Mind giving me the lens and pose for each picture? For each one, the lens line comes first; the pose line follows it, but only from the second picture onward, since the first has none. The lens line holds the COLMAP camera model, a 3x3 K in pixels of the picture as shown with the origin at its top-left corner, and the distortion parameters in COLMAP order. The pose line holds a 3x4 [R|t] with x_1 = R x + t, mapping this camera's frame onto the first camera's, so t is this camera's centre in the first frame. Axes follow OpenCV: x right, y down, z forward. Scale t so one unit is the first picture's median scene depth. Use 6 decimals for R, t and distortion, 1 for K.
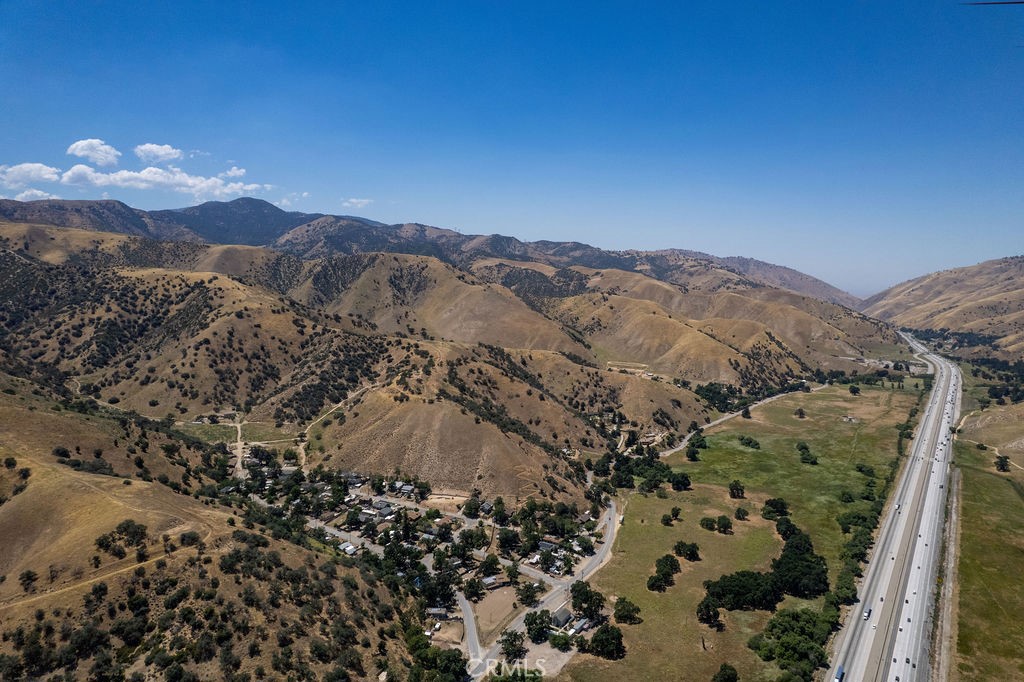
lens RADIAL K [[654.5, 0, 519.7], [0, 654.5, 347.0], [0, 0, 1]] dist [-0.076861, 0.066769]
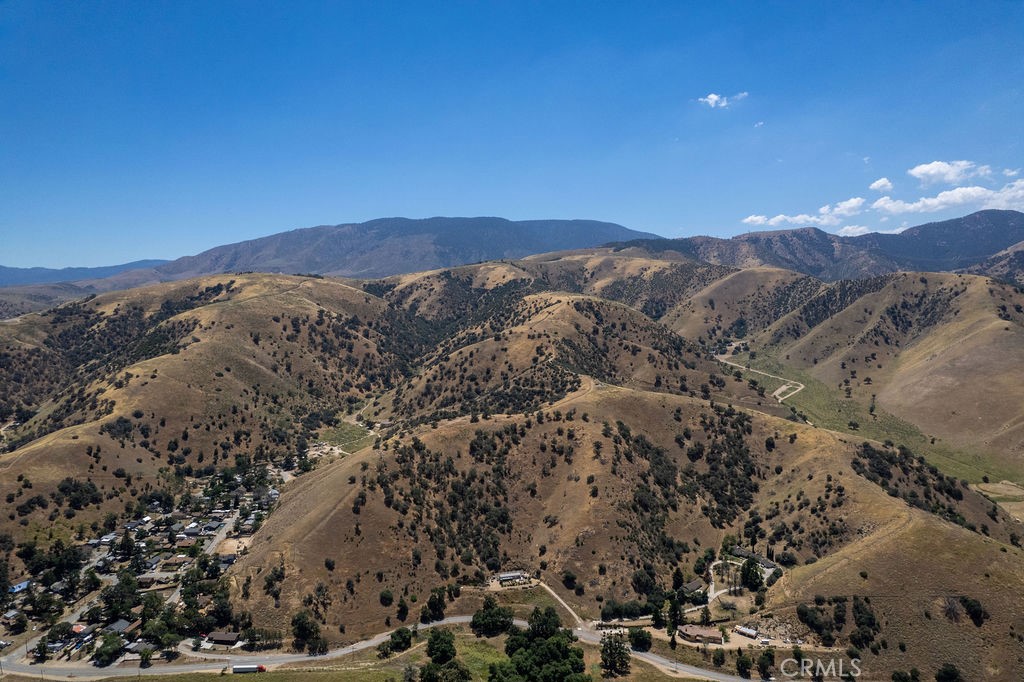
lens RADIAL K [[654.5, 0, 518.3], [0, 654.5, 348.6], [0, 0, 1]] dist [-0.076861, 0.066769]
pose [[0.410123, 0.073663, -0.909051, 0.519915], [-0.106613, 0.993772, 0.032429, -0.068141], [0.905777, 0.083617, 0.415422, 0.590492]]
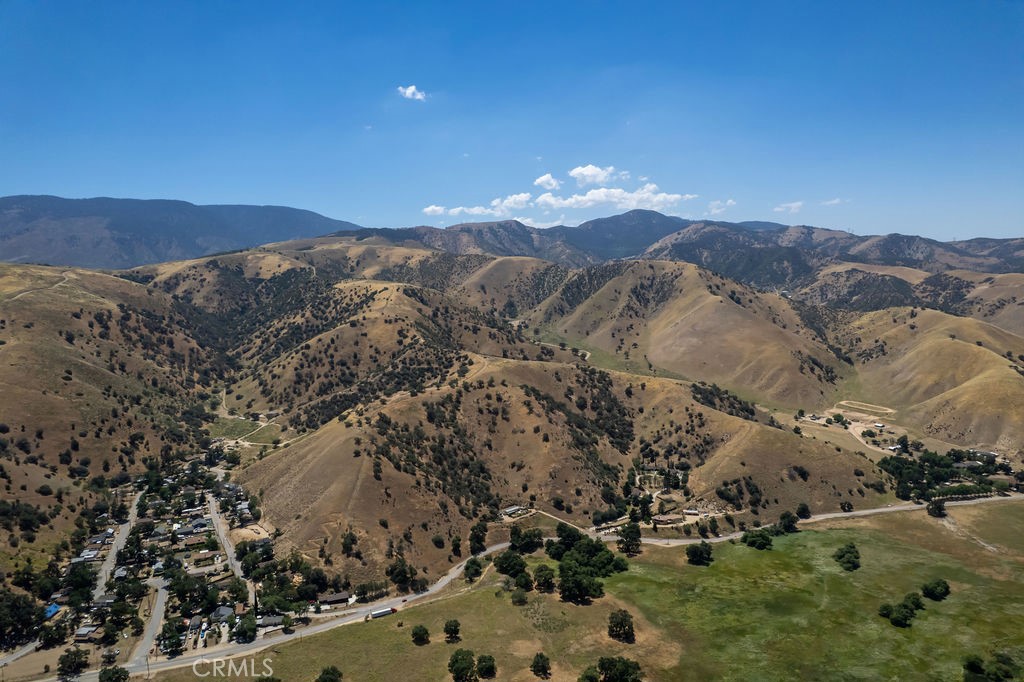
lens RADIAL K [[654.5, 0, 518.7], [0, 654.5, 347.6], [0, 0, 1]] dist [-0.076861, 0.066769]
pose [[0.786071, 0.050674, -0.616056, 0.447865], [-0.057541, 0.998305, 0.008695, -0.034454], [0.615453, 0.028613, 0.787654, 0.311320]]
